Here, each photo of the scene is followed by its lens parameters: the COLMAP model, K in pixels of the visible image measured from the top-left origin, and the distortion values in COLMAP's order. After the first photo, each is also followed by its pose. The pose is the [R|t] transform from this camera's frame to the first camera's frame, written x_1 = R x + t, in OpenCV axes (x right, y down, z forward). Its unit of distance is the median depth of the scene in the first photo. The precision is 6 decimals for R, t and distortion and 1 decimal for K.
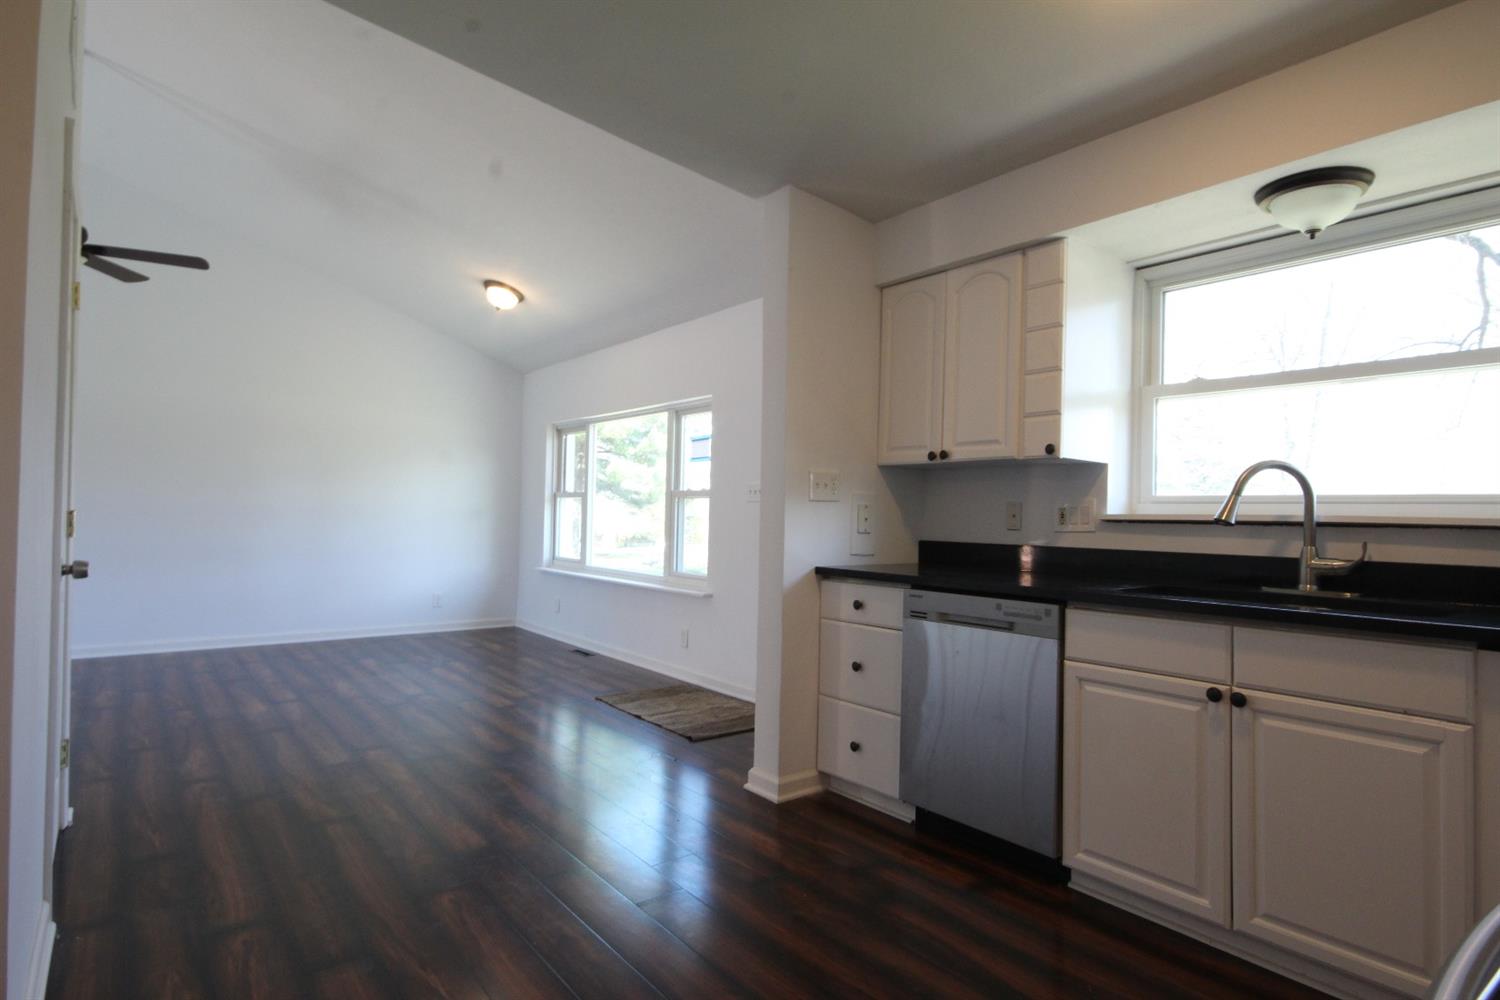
lens RADIAL K [[771.4, 0, 761.2], [0, 771.4, 506.9], [0, 0, 1]] dist [0.008234, 0.001045]
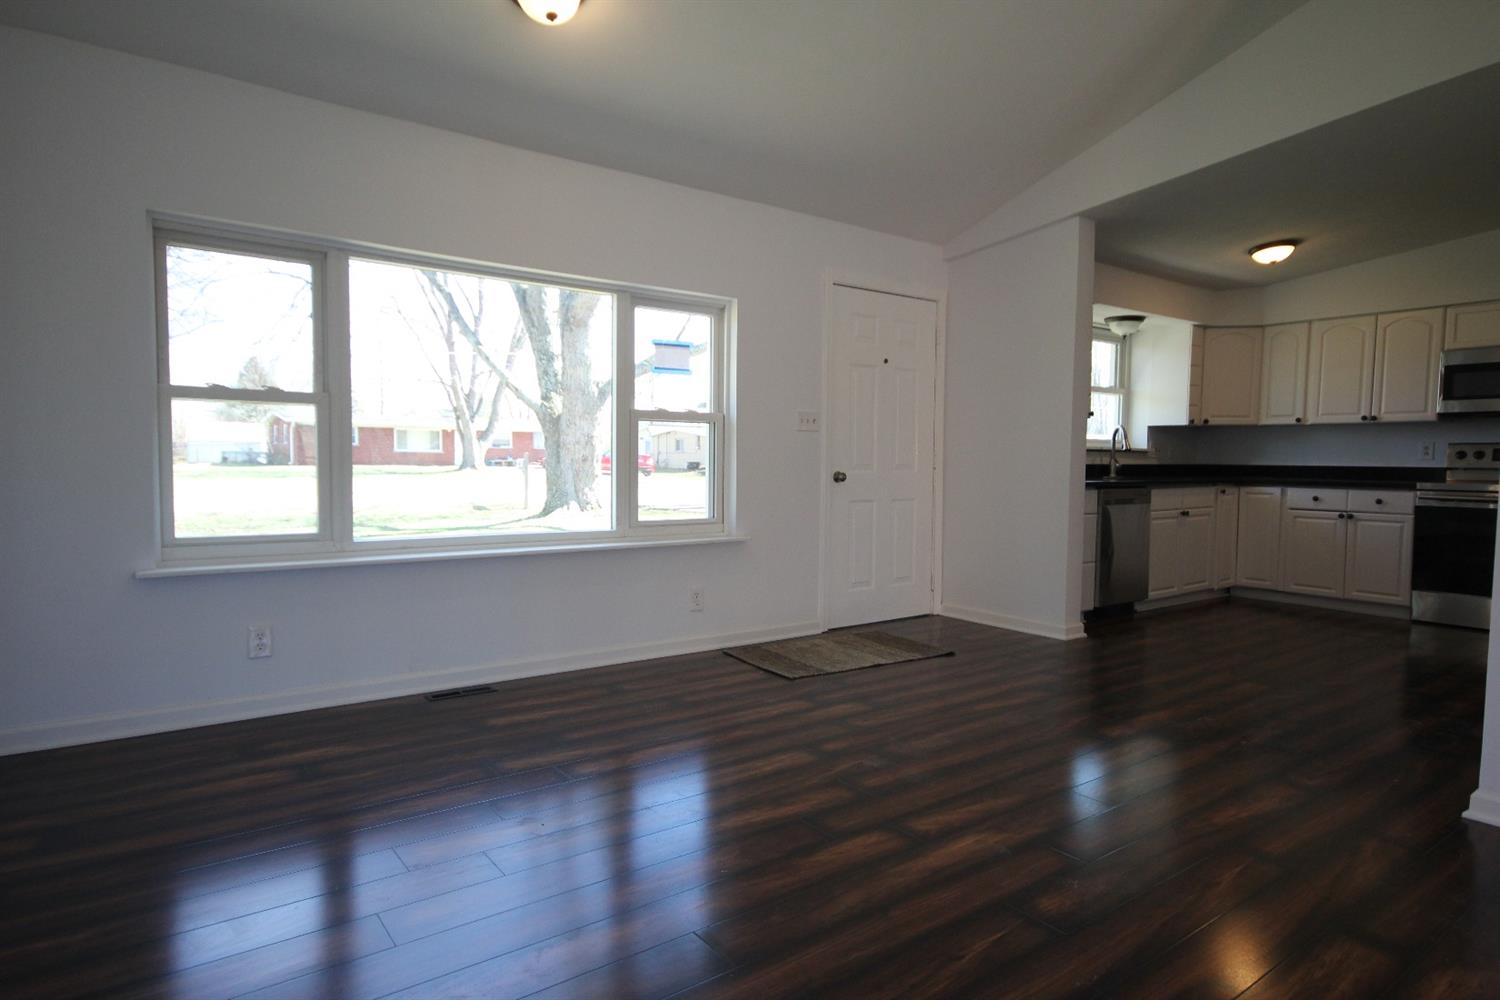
lens RADIAL K [[863.1, 0, 754.1], [0, 863.1, 506.9], [0, 0, 1]] dist [0.005843, 0.002520]
pose [[0.041141, -0.078707, 0.996049, -1.793348], [-0.021672, 0.996588, 0.079645, 0.004848], [-0.998918, -0.024863, 0.039295, 1.684806]]
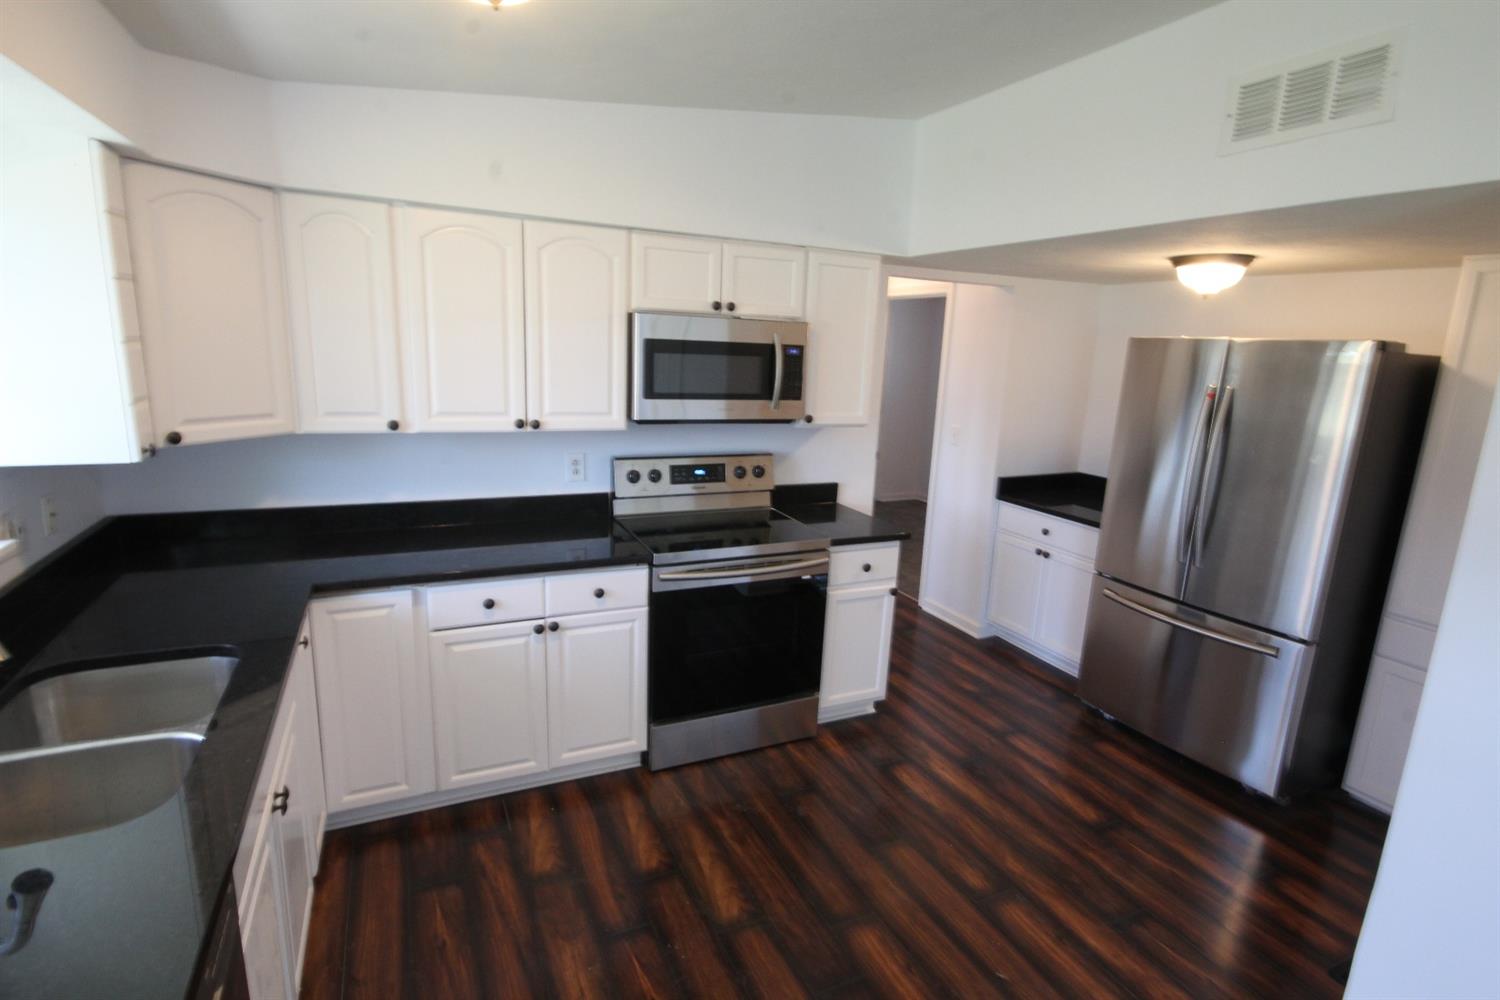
lens RADIAL K [[734.9, 0, 757.6], [0, 734.9, 507.7], [0, 0, 1]] dist [0.002547, 0.000100]
pose [[-0.970406, -0.110433, 0.214746, -0.041966], [-0.065281, 0.976162, 0.206995, -0.192672], [-0.232486, 0.186850, -0.954483, 1.104628]]
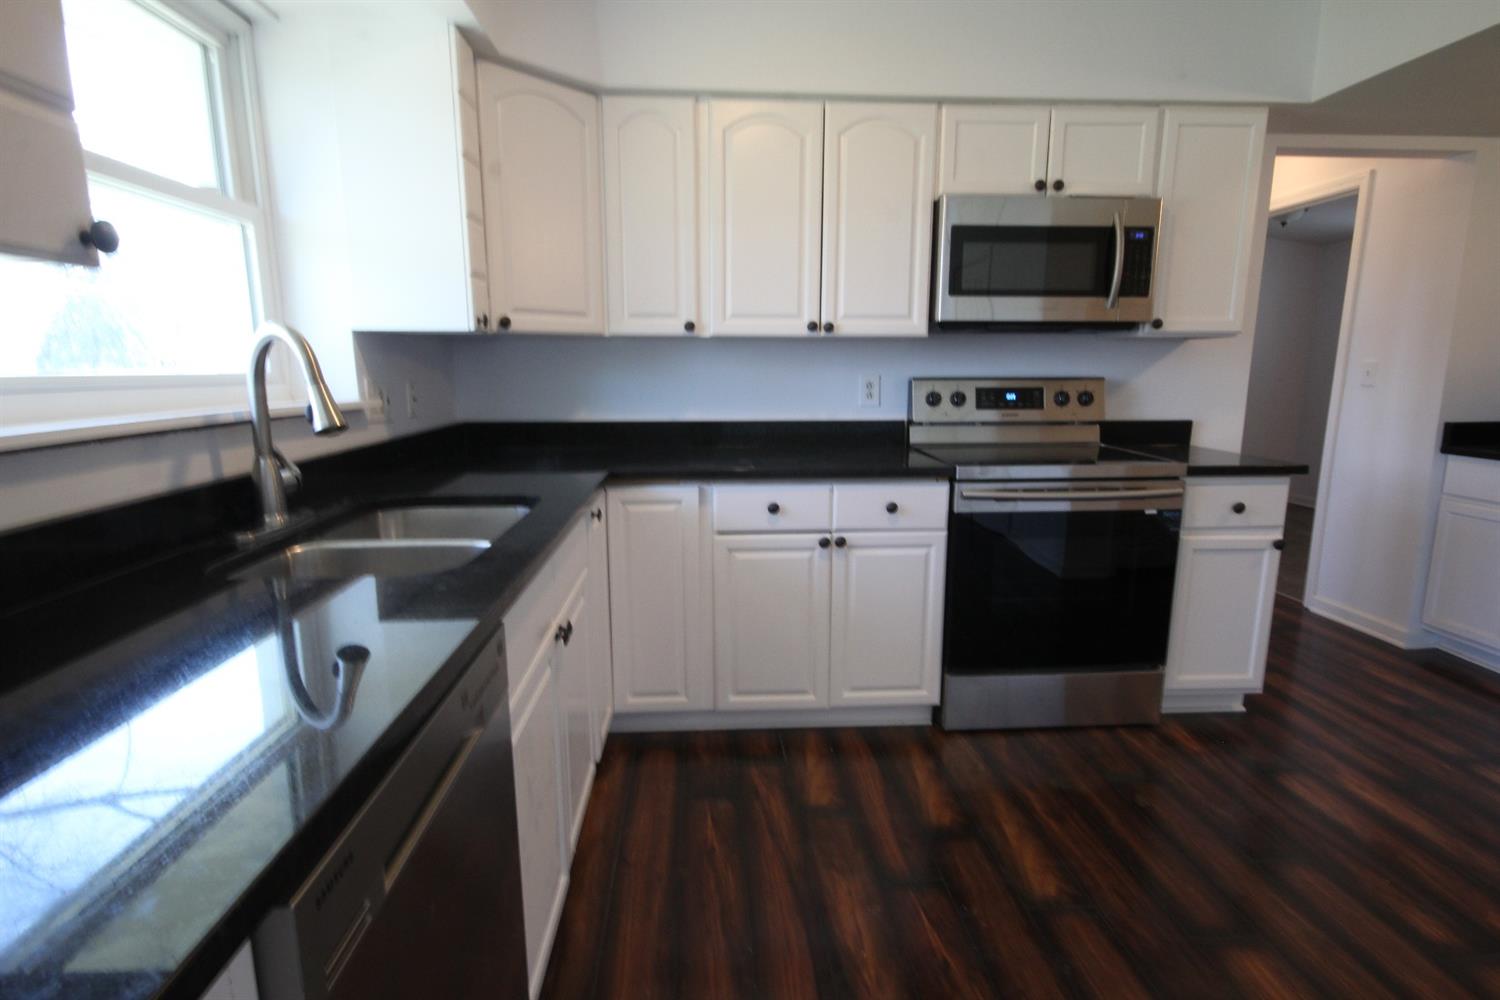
lens RADIAL K [[771.4, 0, 761.2], [0, 771.4, 506.9], [0, 0, 1]] dist [0.008234, 0.001045]
pose [[-0.819966, -0.123281, 0.558979, -0.020422], [-0.024556, 0.983209, 0.180823, -0.030379], [-0.571886, 0.134543, -0.809225, 1.060500]]
